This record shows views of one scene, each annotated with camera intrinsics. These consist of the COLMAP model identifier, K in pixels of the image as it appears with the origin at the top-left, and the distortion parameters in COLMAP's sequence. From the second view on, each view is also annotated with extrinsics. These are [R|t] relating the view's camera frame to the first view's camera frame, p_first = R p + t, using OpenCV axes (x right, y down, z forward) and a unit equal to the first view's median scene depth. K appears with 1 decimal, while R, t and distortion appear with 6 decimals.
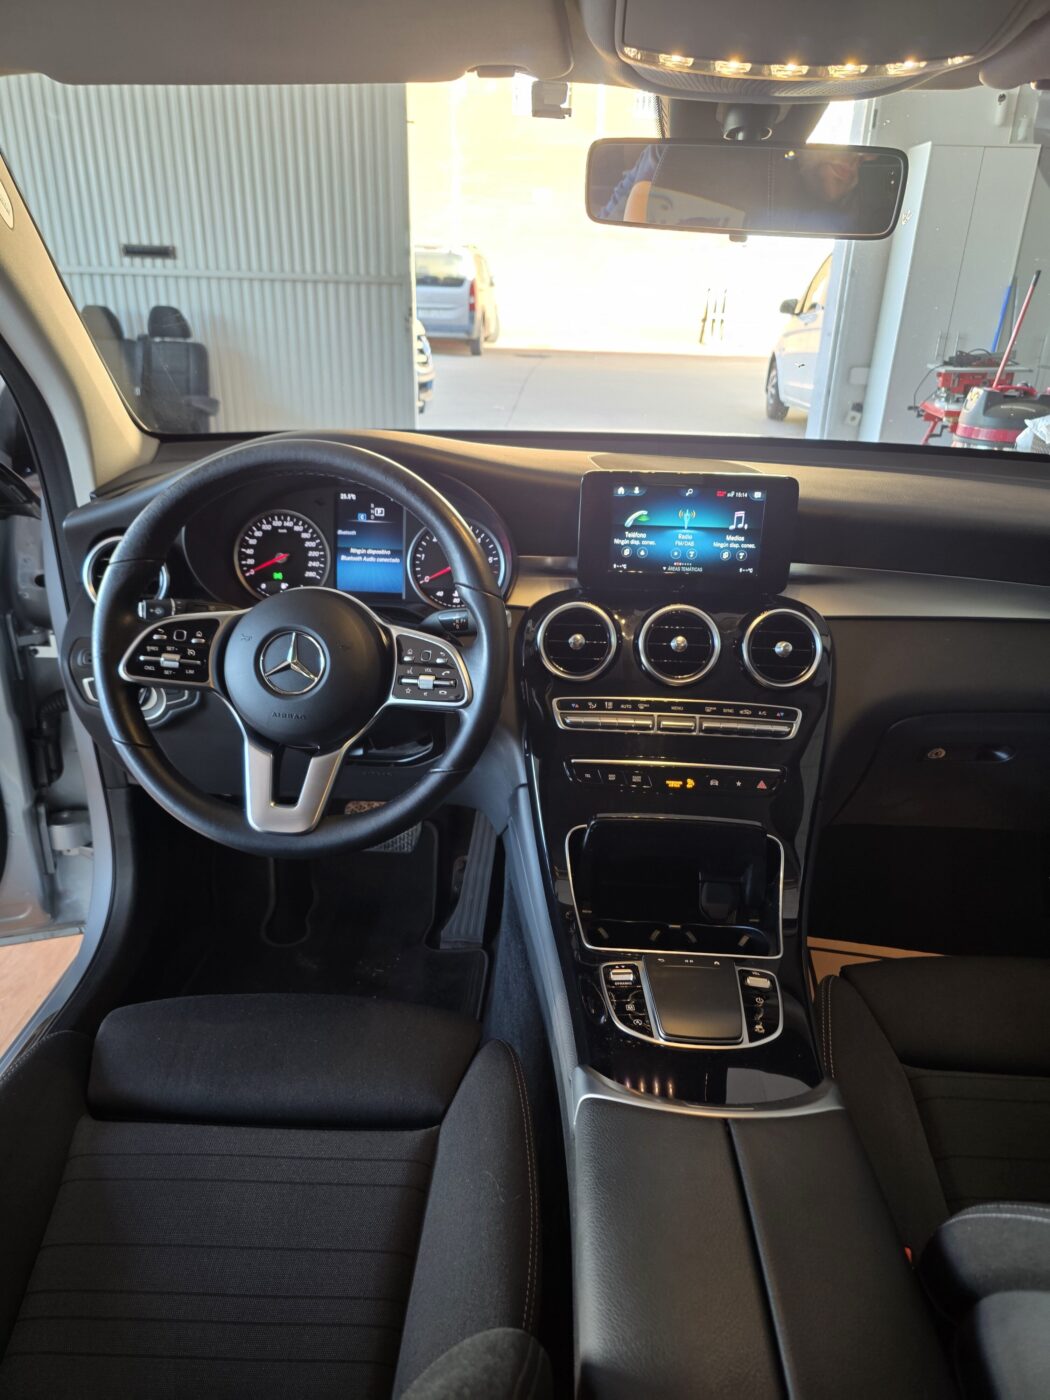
lens RADIAL K [[970.9, 0, 525.0], [0, 970.9, 700.0], [0, 0, 1]] dist [0.133138, -0.119736]
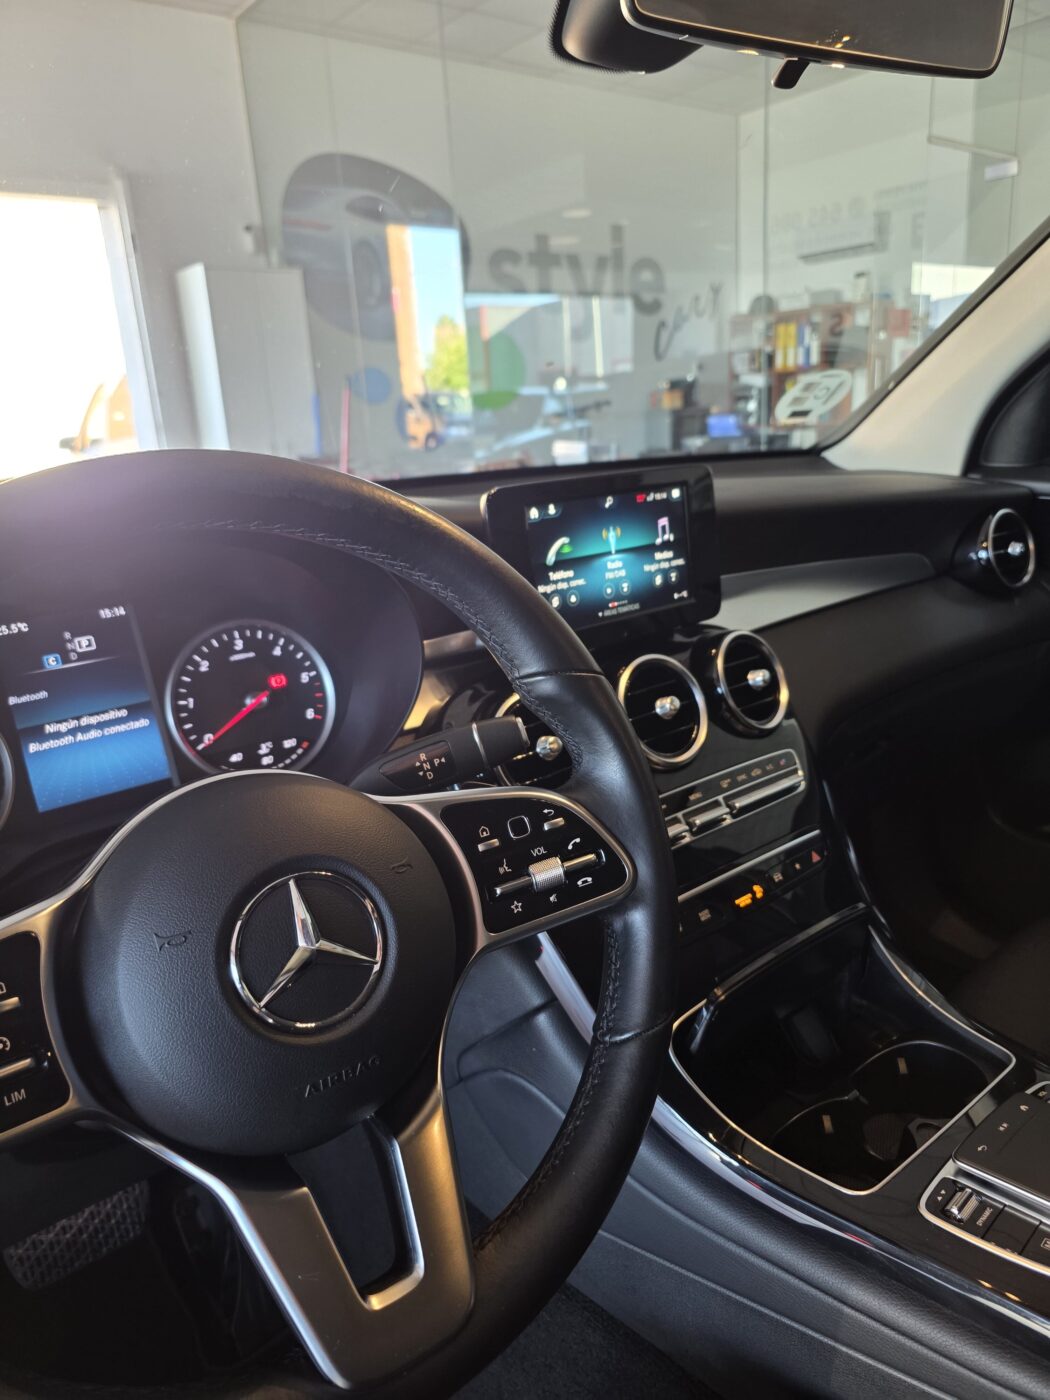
lens RADIAL K [[970.9, 0, 525.0], [0, 970.9, 700.0], [0, 0, 1]] dist [0.133138, -0.119736]
pose [[0.745788, -0.254813, 0.615525, -0.342023], [0.334067, 0.942436, -0.014619, -0.085854], [-0.576368, 0.216529, 0.787982, 0.501413]]
